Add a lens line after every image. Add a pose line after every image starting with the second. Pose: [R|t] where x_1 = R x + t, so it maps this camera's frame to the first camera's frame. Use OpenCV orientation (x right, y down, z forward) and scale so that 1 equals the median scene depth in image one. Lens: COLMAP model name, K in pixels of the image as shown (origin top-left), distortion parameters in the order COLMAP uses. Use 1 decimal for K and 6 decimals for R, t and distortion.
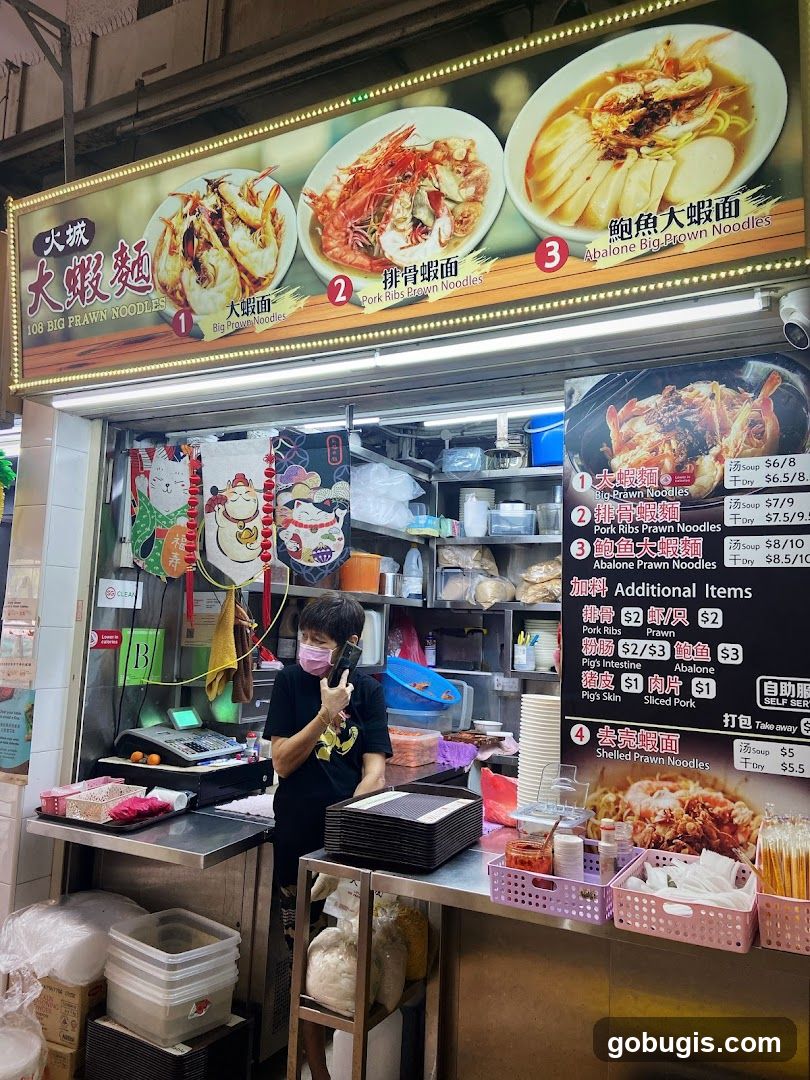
lens RADIAL K [[824.5, 0, 405.6], [0, 824.5, 517.8], [0, 0, 1]] dist [0.128725, -0.168900]
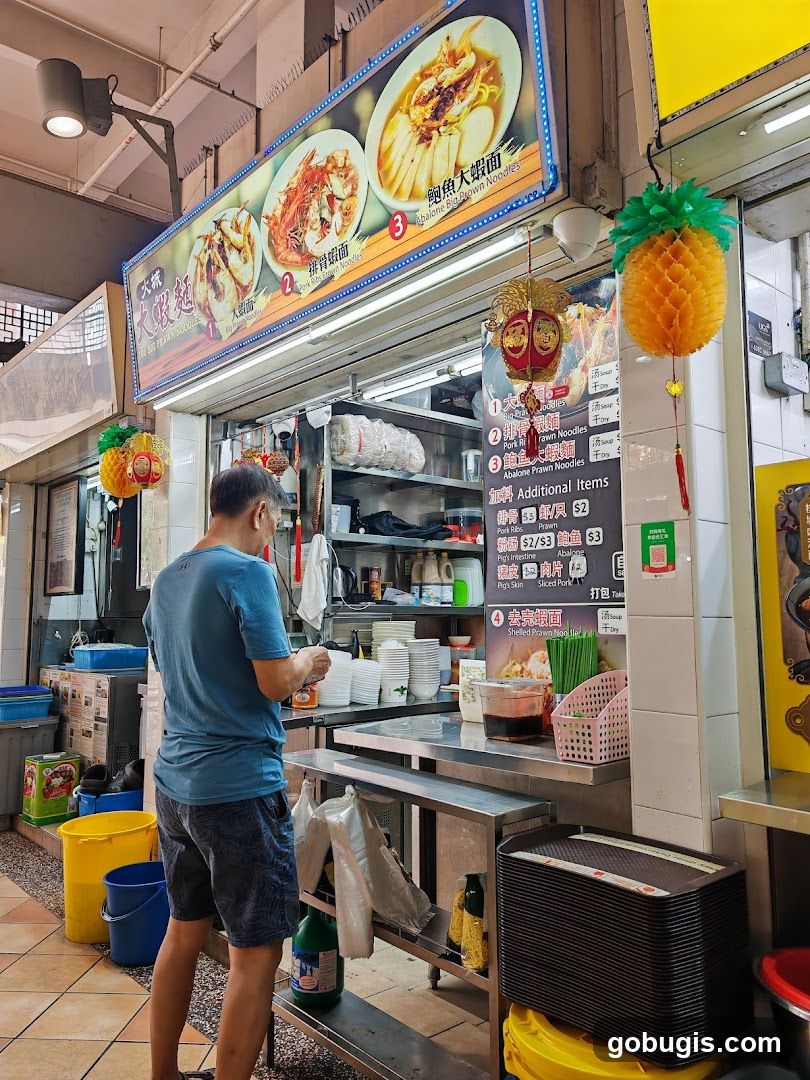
lens RADIAL K [[817.8, 0, 387.7], [0, 817.8, 508.5], [0, 0, 1]] dist [0.028753, 0.001722]
pose [[0.928313, -0.088107, -0.361210, 0.509737], [0.086326, 0.996044, -0.021098, 0.118064], [0.361639, -0.011596, 0.932246, -0.139658]]
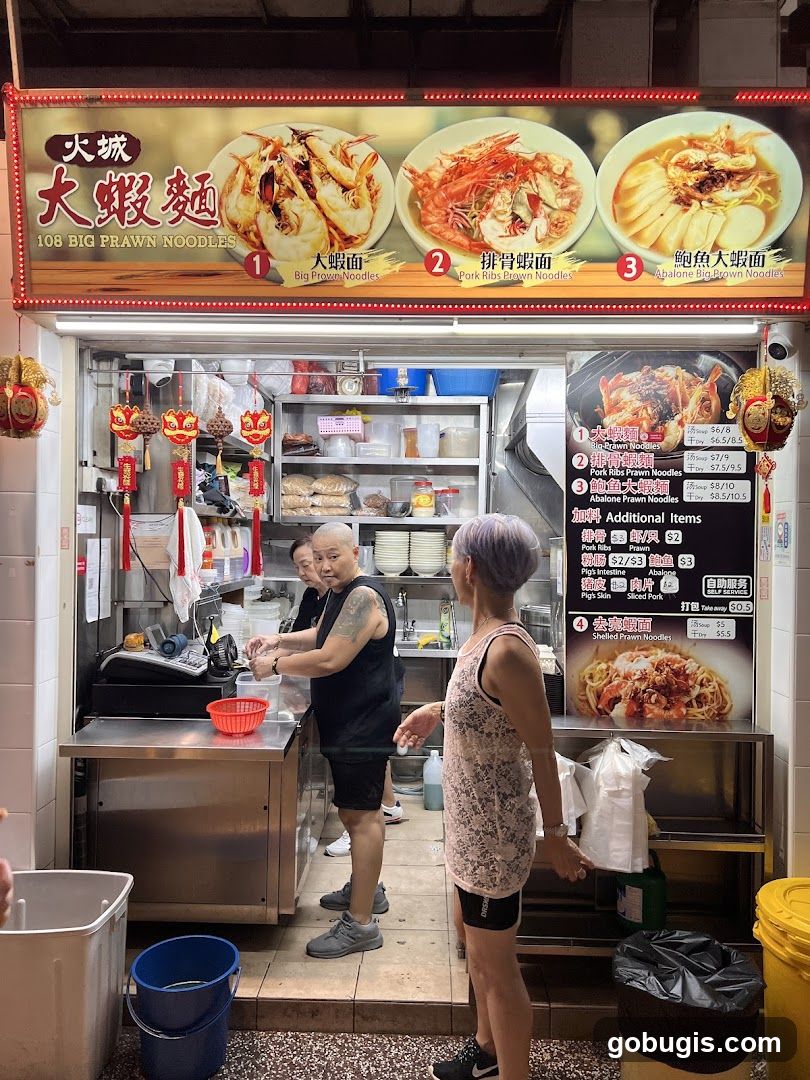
lens RADIAL K [[818.3, 0, 408.6], [0, 818.3, 518.1], [0, 0, 1]] dist [0.018522, -0.003620]
pose [[0.891659, -0.016430, 0.452409, -0.649390], [-0.040819, 0.992353, 0.116489, -0.054746], [-0.450864, -0.122336, 0.884170, -0.024801]]
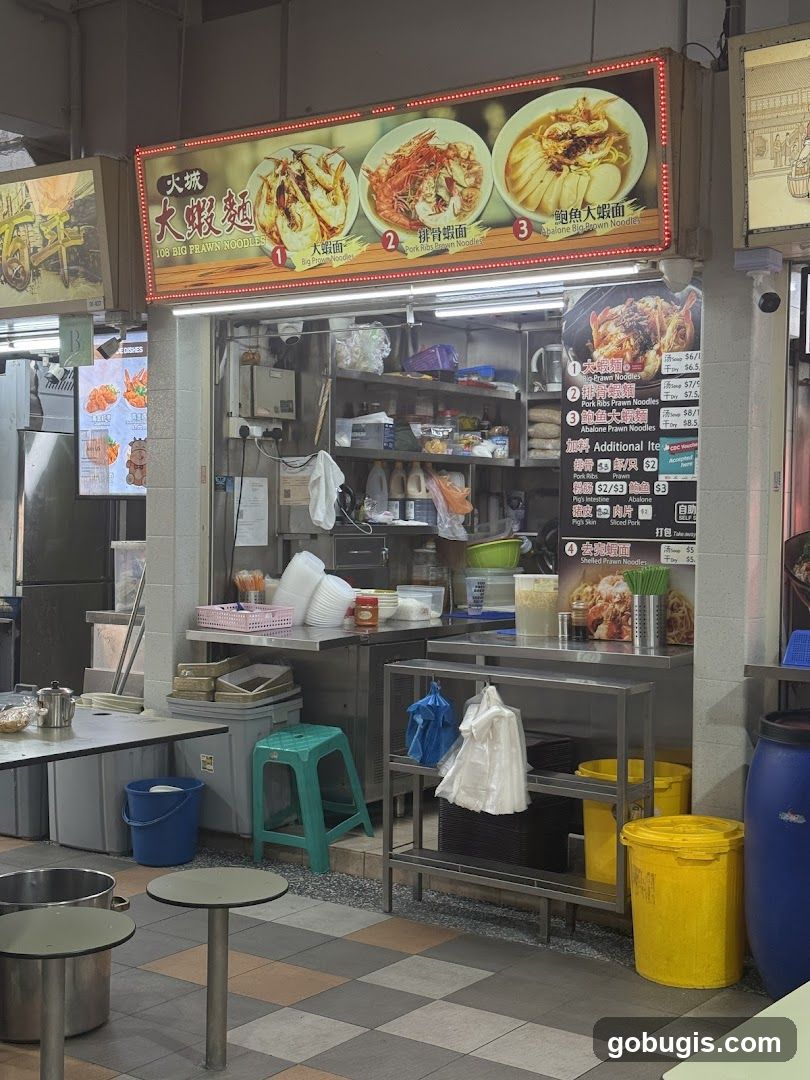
lens RADIAL K [[1542.9, 0, 403.5], [0, 1542.9, 480.5], [0, 0, 1]] dist [0.018171, 1.285066]
pose [[0.988905, -0.027419, -0.145999, 0.321527], [0.043893, 0.992869, 0.110837, -0.163988], [0.141919, -0.116016, 0.983056, -1.651073]]
